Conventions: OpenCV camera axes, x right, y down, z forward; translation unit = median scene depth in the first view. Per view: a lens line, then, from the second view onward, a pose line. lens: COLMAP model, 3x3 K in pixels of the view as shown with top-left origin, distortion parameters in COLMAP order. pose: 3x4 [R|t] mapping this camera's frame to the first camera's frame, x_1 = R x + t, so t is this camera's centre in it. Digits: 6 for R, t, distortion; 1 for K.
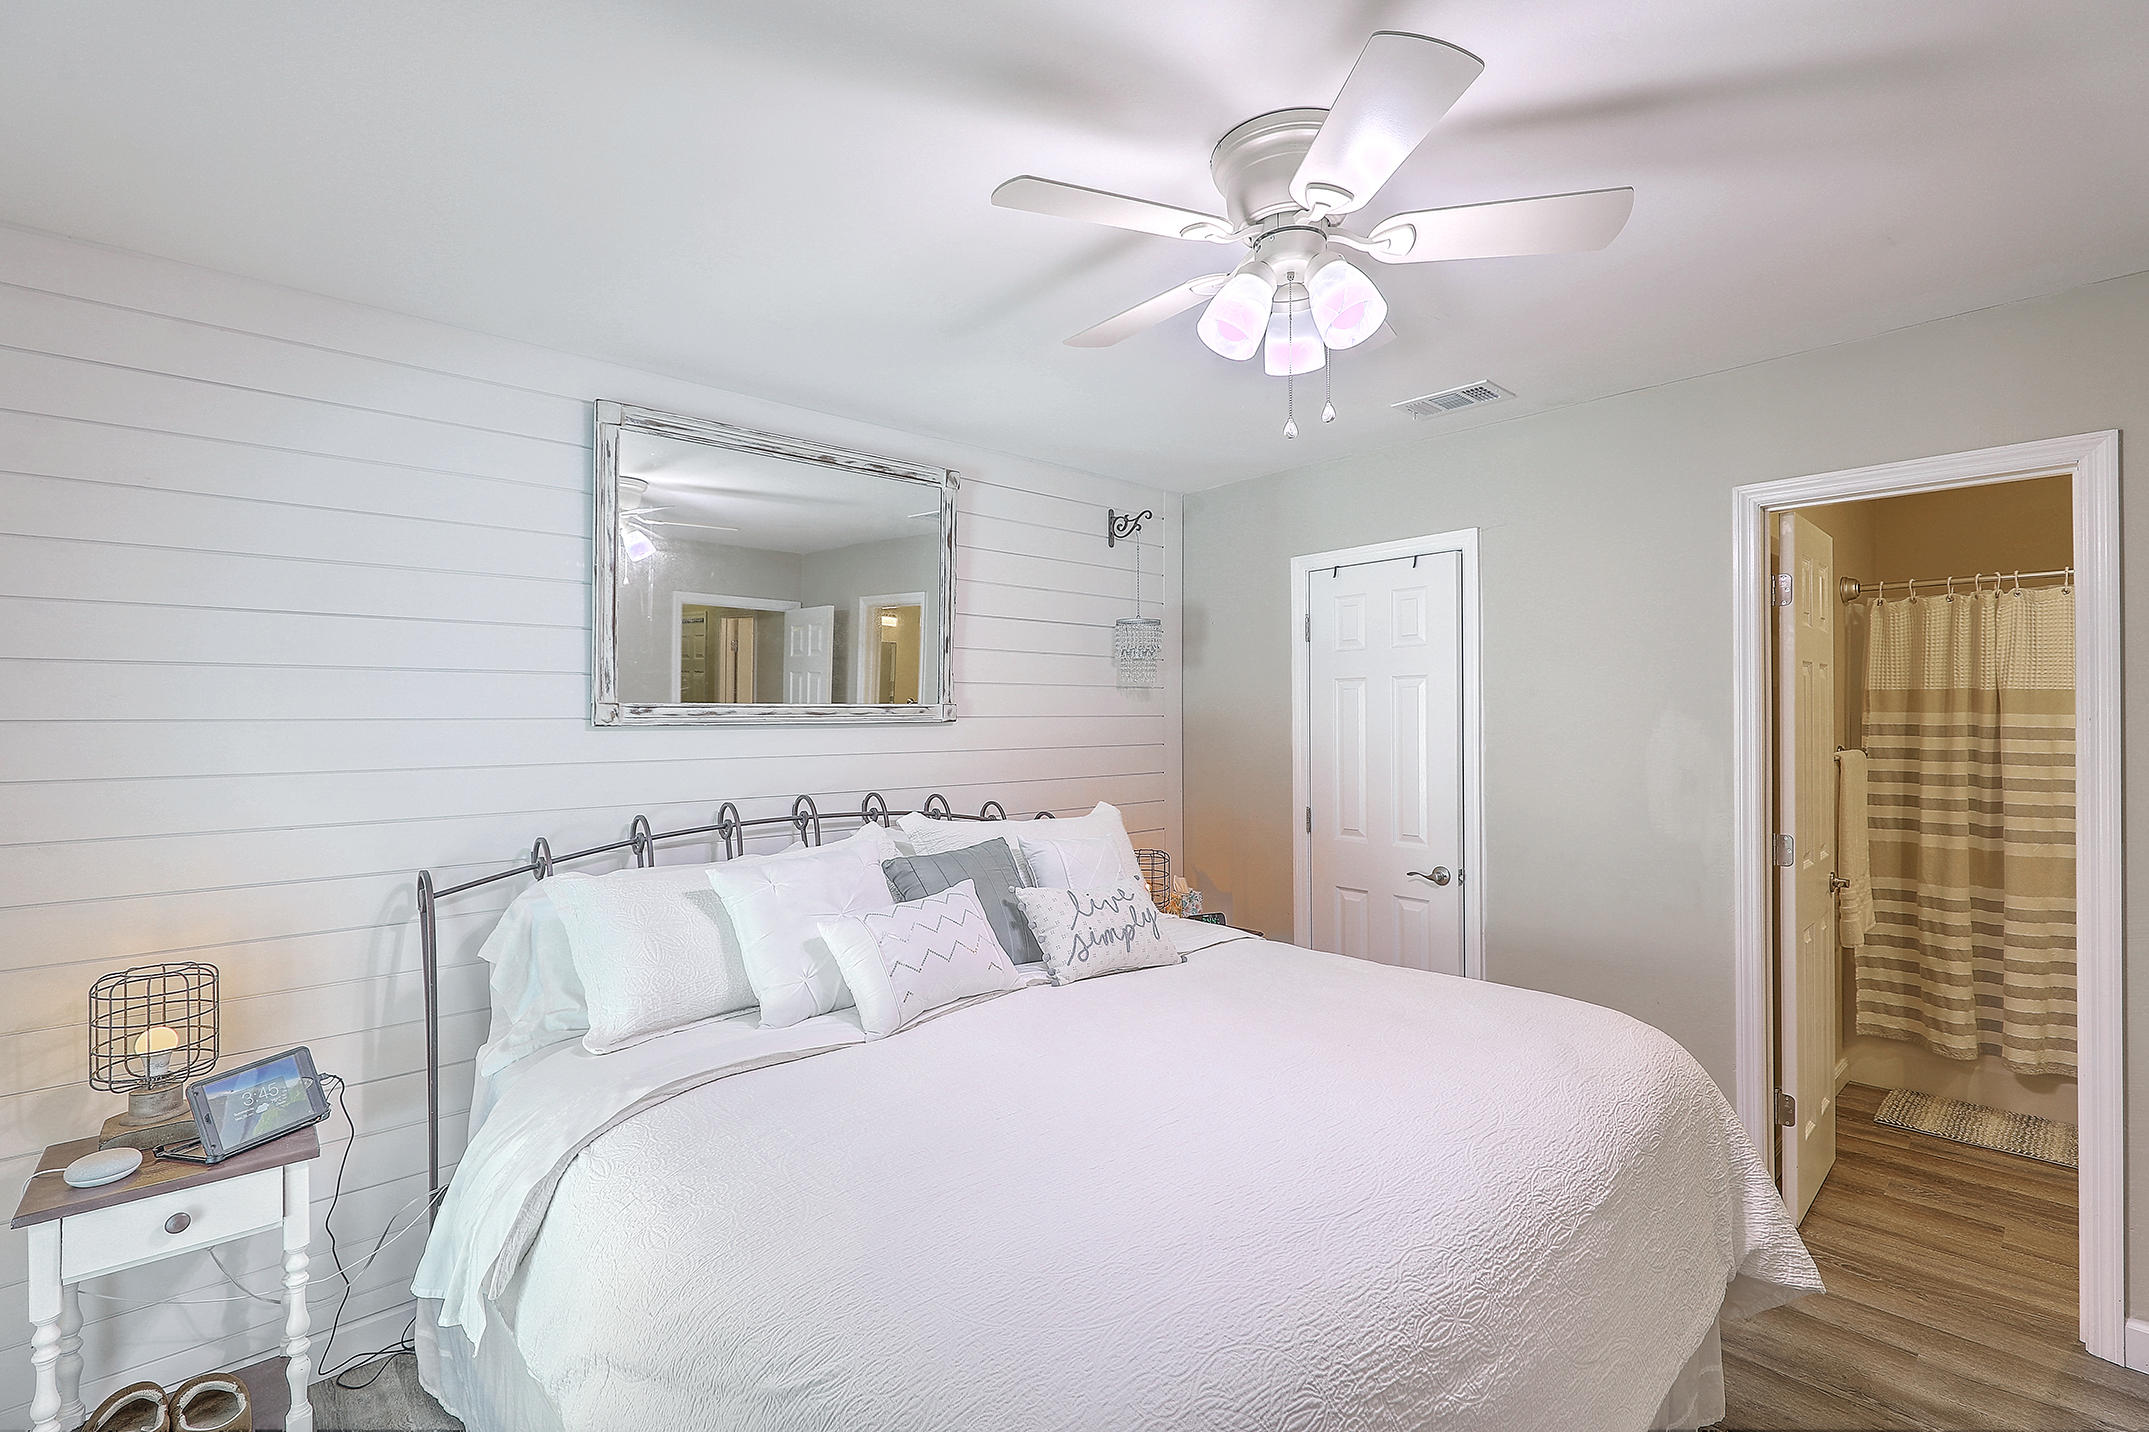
lens RADIAL K [[971.4, 0, 1079.7], [0, 971.4, 714.7], [0, 0, 1]] dist [0.004035, -0.002714]
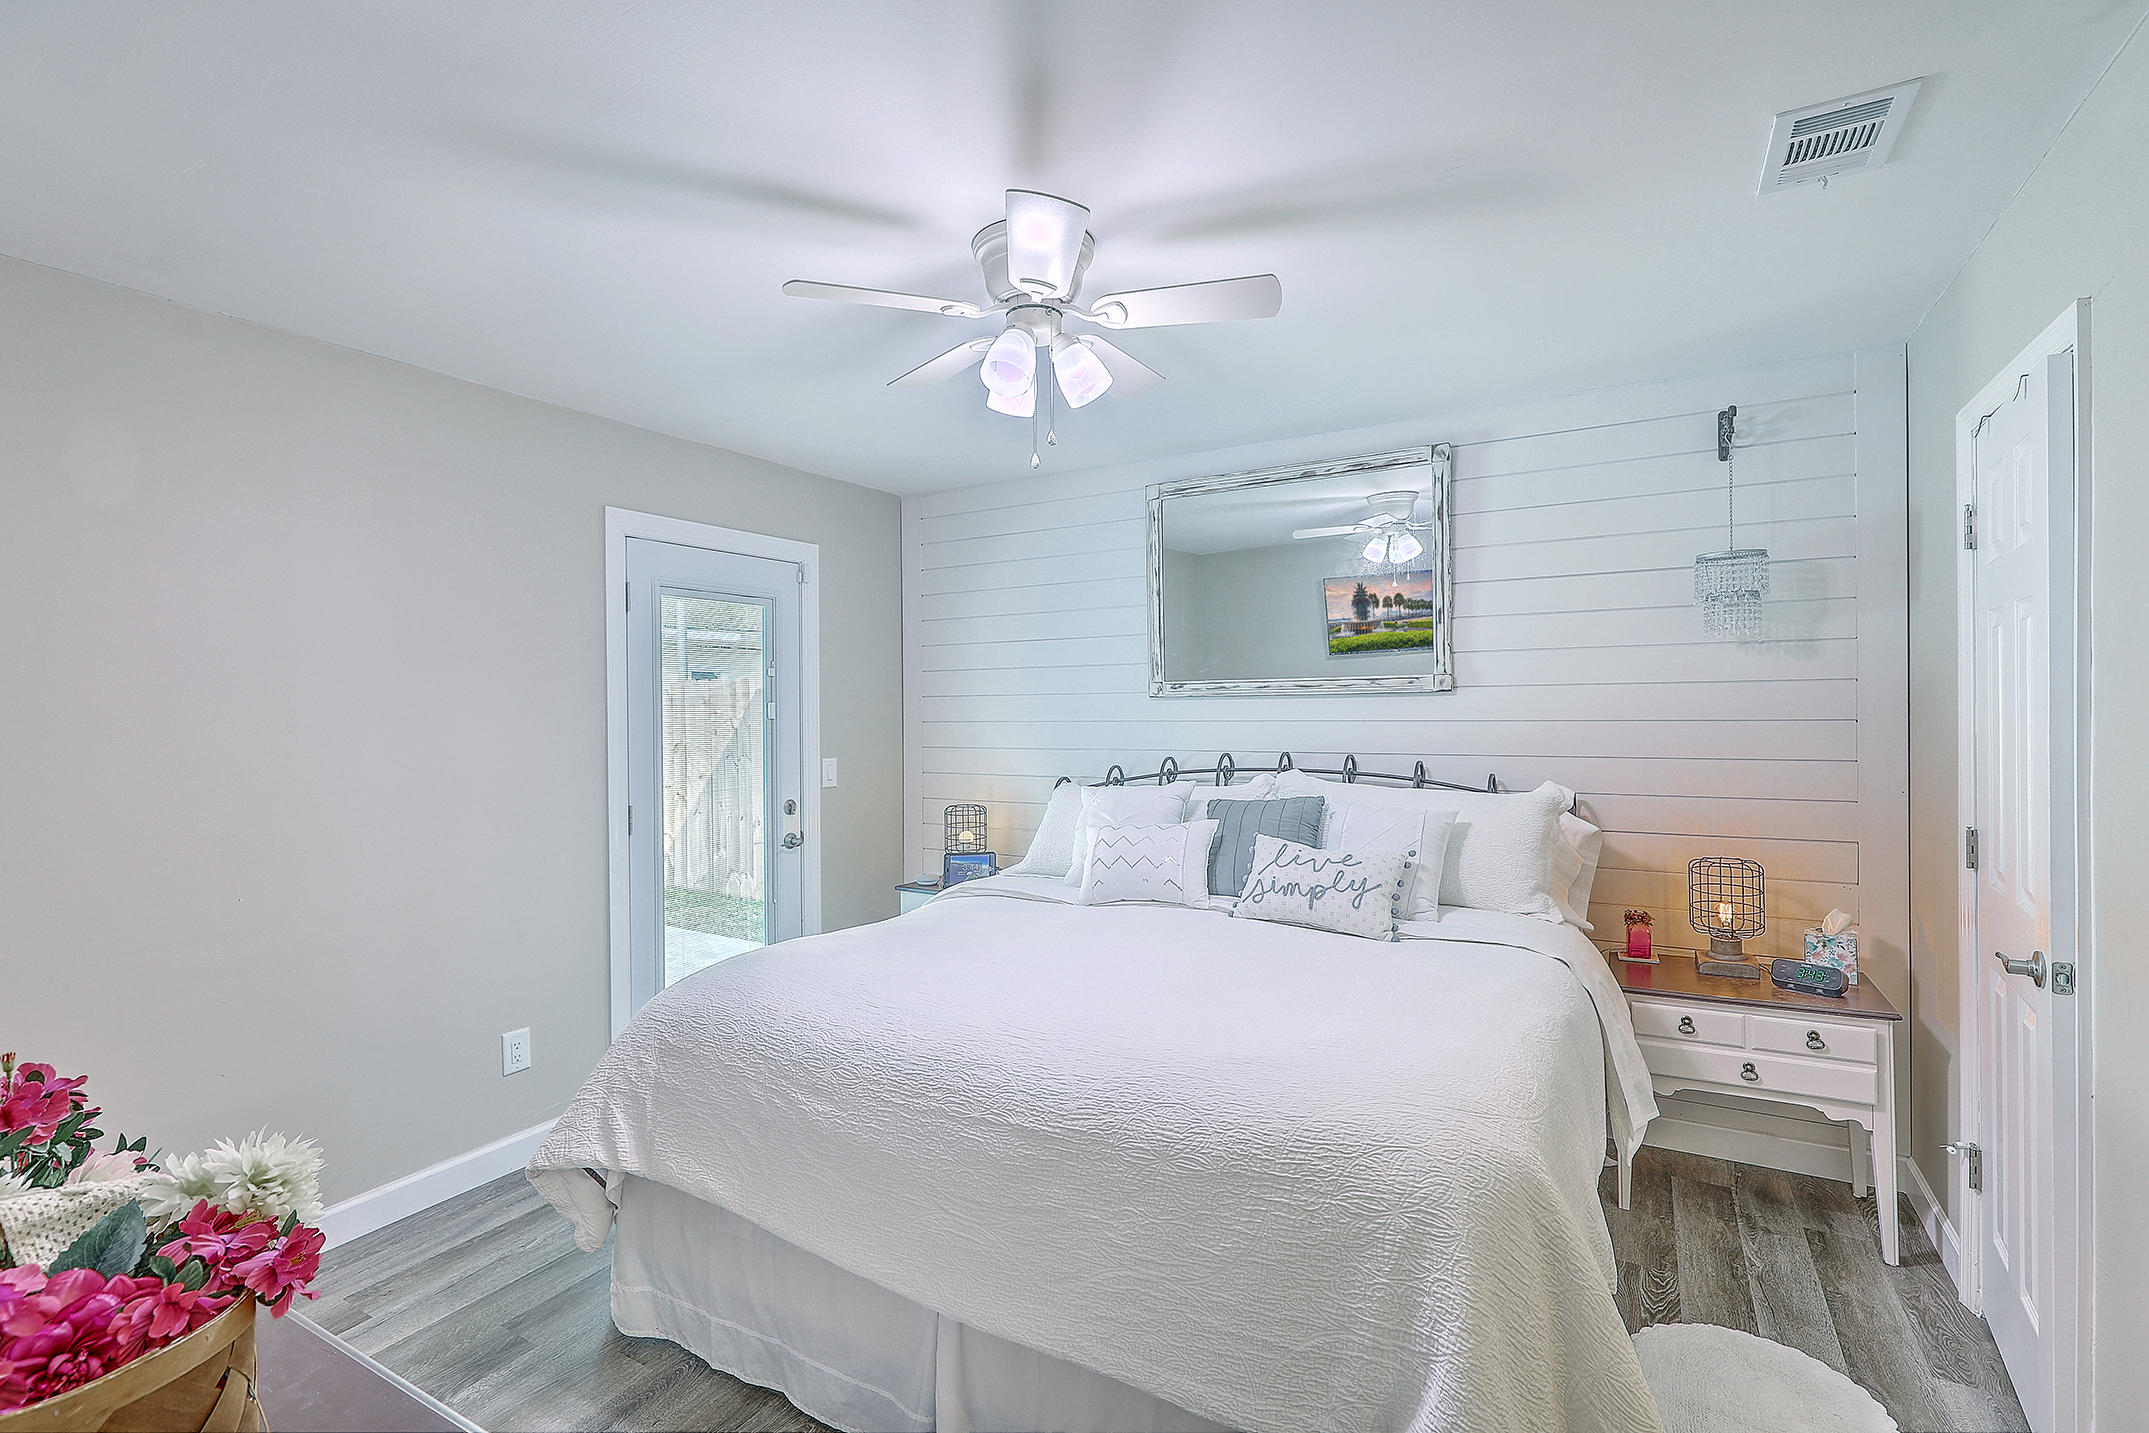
lens RADIAL K [[971.4, 0, 1078.2], [0, 971.4, 707.6], [0, 0, 1]] dist [0.004035, -0.002714]
pose [[0.290408, 0.003607, -0.956896, 0.900046], [0.013933, 0.999871, 0.007998, 0.012989], [0.956801, -0.015655, 0.290321, 0.419816]]
